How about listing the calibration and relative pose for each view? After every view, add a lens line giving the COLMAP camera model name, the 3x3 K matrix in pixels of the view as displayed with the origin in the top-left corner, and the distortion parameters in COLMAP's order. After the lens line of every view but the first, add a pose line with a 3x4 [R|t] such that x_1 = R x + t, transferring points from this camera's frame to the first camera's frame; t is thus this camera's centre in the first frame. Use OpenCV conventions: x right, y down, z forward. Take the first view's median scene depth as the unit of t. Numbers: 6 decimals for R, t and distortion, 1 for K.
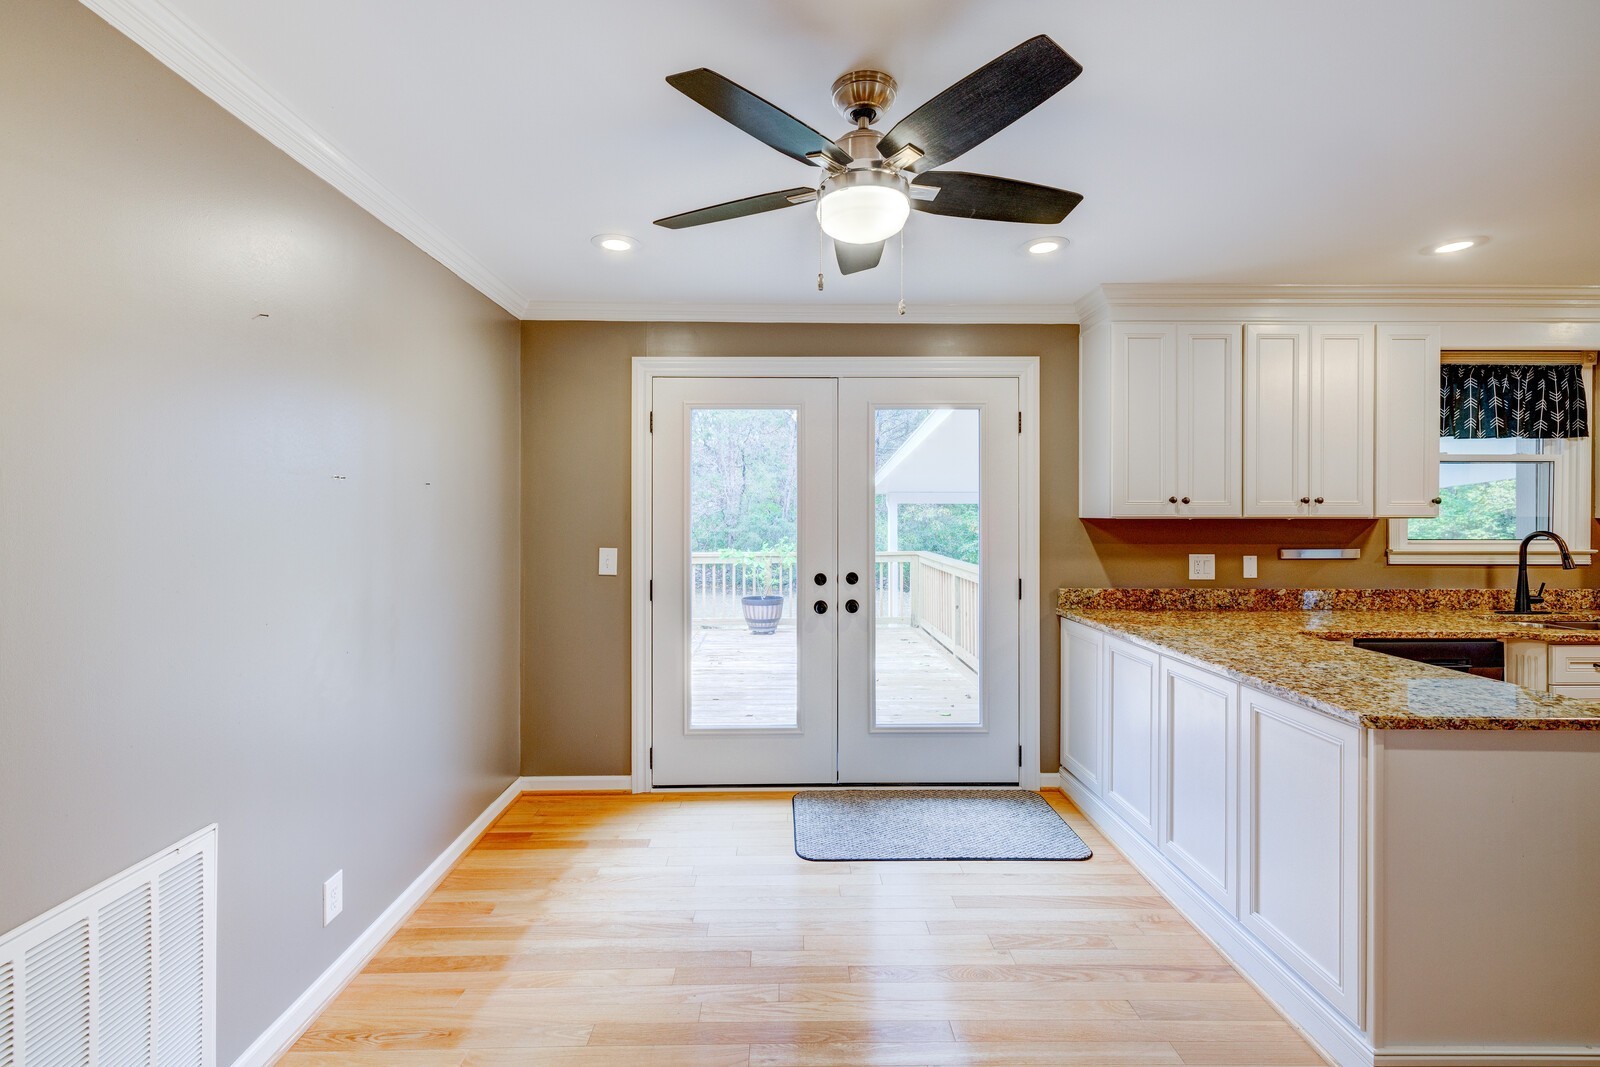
lens RADIAL K [[695.2, 0, 798.0], [0, 695.2, 511.2], [0, 0, 1]] dist [0.008578, -0.001313]
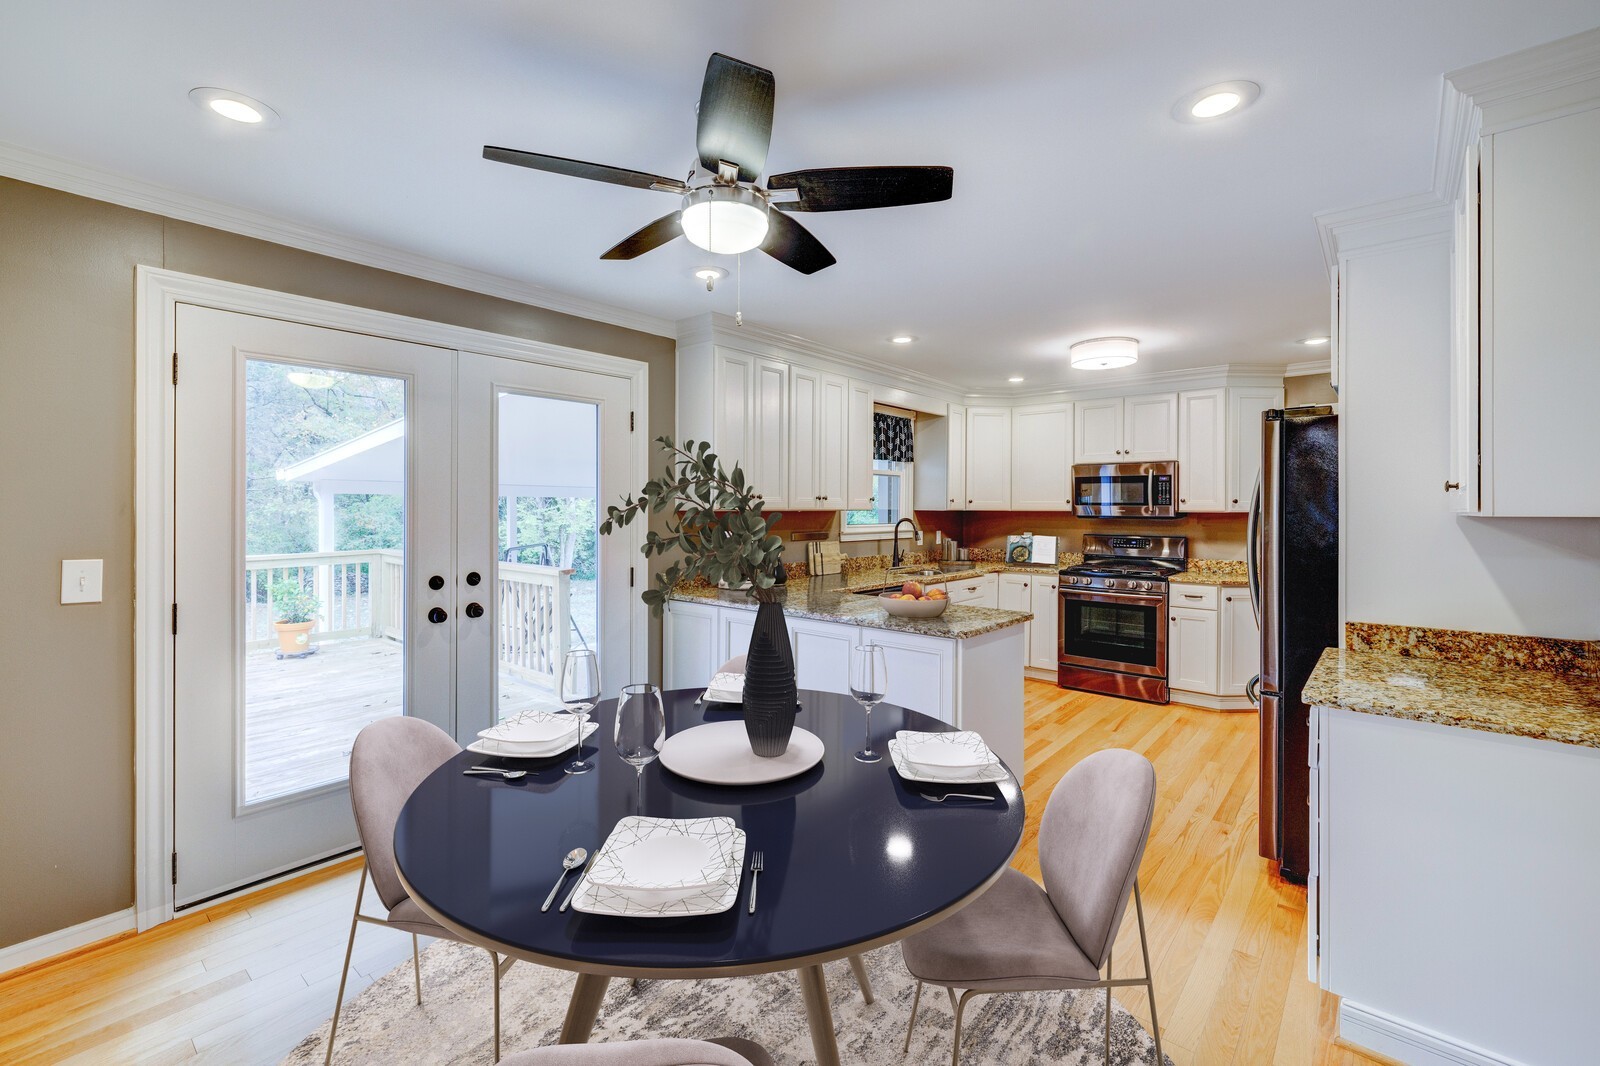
lens RADIAL K [[695.2, 0, 794.0], [0, 695.2, 509.4], [0, 0, 1]] dist [0.008578, -0.001313]
pose [[0.662904, -0.000499, 0.748704, -0.318374], [-0.005192, 0.999973, 0.005264, 0.000945], [-0.748686, -0.007377, 0.662884, 0.104498]]
